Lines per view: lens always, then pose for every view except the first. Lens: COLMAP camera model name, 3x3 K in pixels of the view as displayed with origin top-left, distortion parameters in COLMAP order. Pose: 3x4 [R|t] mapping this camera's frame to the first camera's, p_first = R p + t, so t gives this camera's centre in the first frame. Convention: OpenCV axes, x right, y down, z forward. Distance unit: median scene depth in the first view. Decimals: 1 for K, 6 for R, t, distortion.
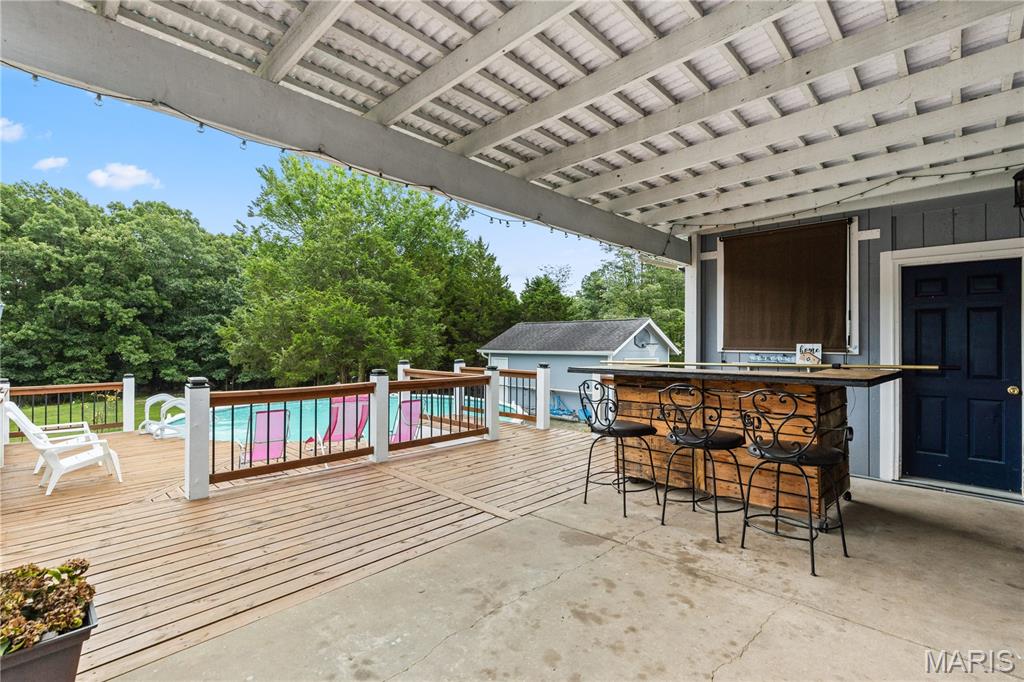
lens RADIAL K [[470.5, 0, 520.1], [0, 470.5, 337.0], [0, 0, 1]] dist [-0.009160, 0.004173]
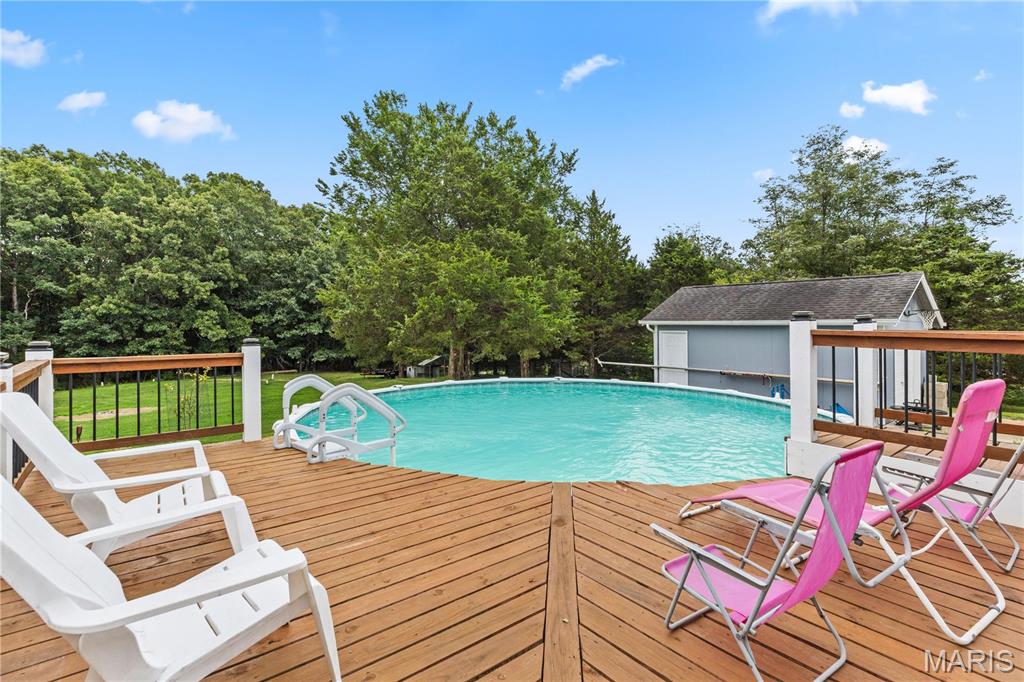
lens RADIAL K [[470.5, 0, 522.2], [0, 470.5, 327.9], [0, 0, 1]] dist [-0.009160, 0.004173]
pose [[0.995516, 0.003939, -0.094516, -0.107003], [-0.001974, 0.999780, 0.020879, 0.012165], [0.094577, -0.020599, 0.995304, 0.112316]]
